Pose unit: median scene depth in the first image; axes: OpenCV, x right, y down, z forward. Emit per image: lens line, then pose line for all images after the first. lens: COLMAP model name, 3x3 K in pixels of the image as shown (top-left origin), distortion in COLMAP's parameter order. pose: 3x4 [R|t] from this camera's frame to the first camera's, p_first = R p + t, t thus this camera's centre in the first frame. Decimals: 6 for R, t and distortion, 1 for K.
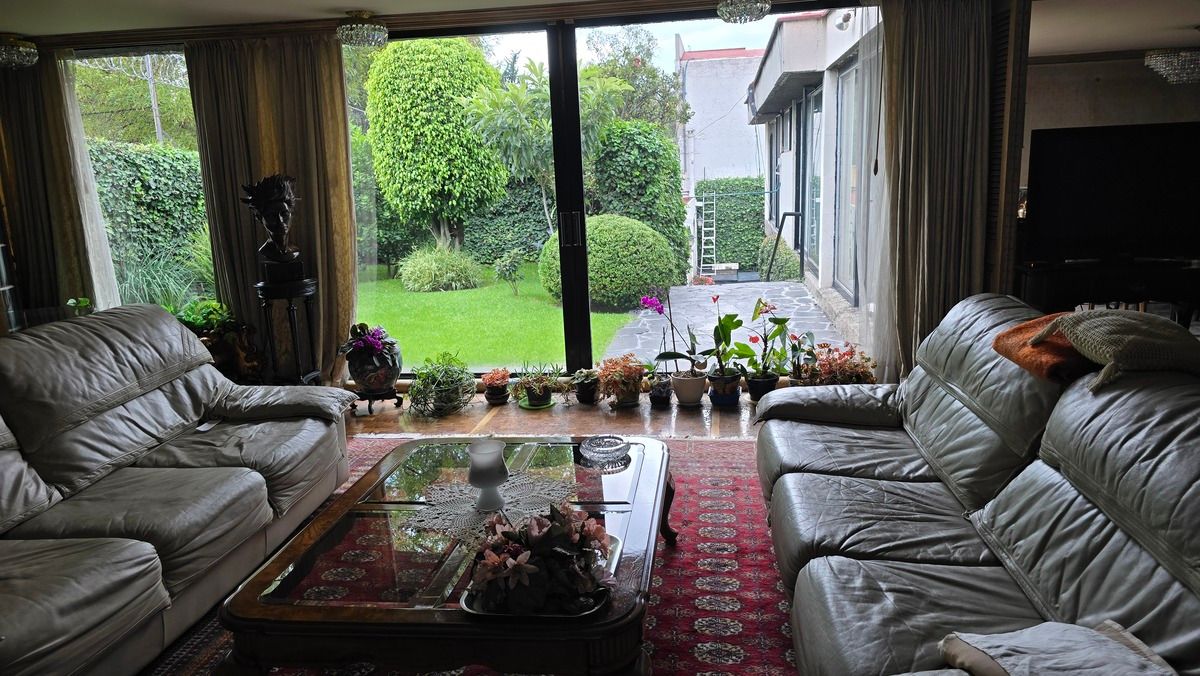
lens RADIAL K [[809.1, 0, 602.3], [0, 809.1, 337.2], [0, 0, 1]] dist [0.035870, -0.022215]
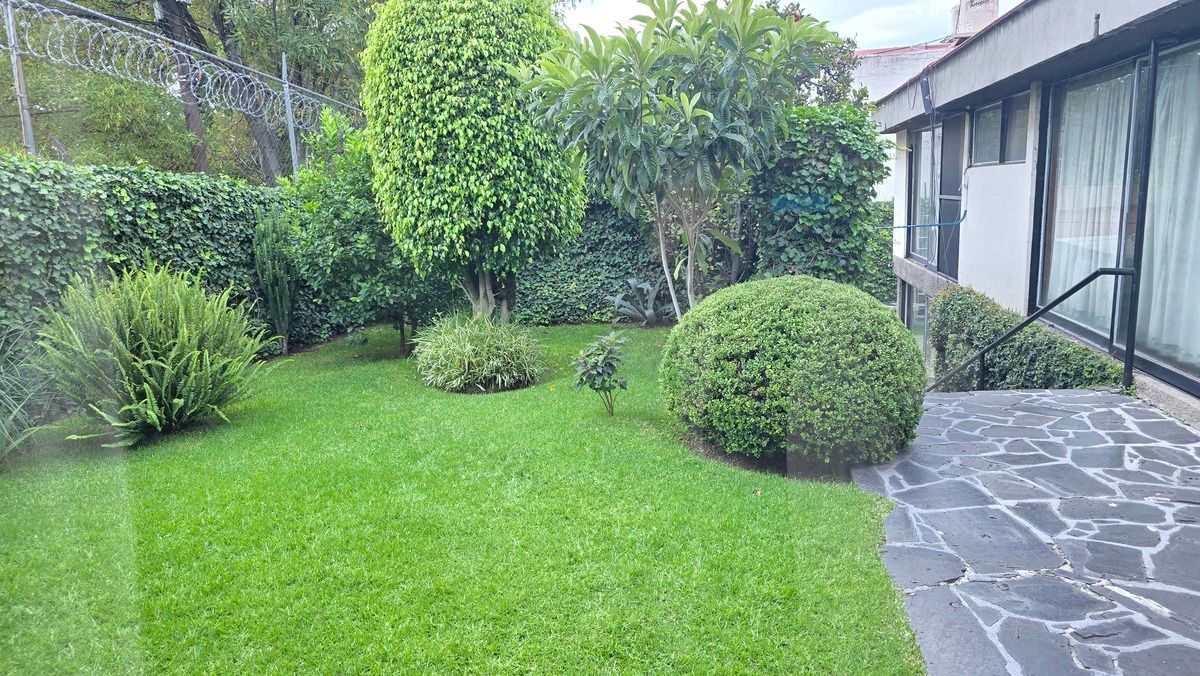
lens RADIAL K [[809.1, 0, 598.5], [0, 809.1, 340.1], [0, 0, 1]] dist [0.035870, -0.022215]
pose [[0.998967, 0.005257, -0.045128, -0.085639], [-0.006445, 0.999635, -0.026237, -0.084045], [0.044974, 0.026501, 0.998637, 0.413177]]
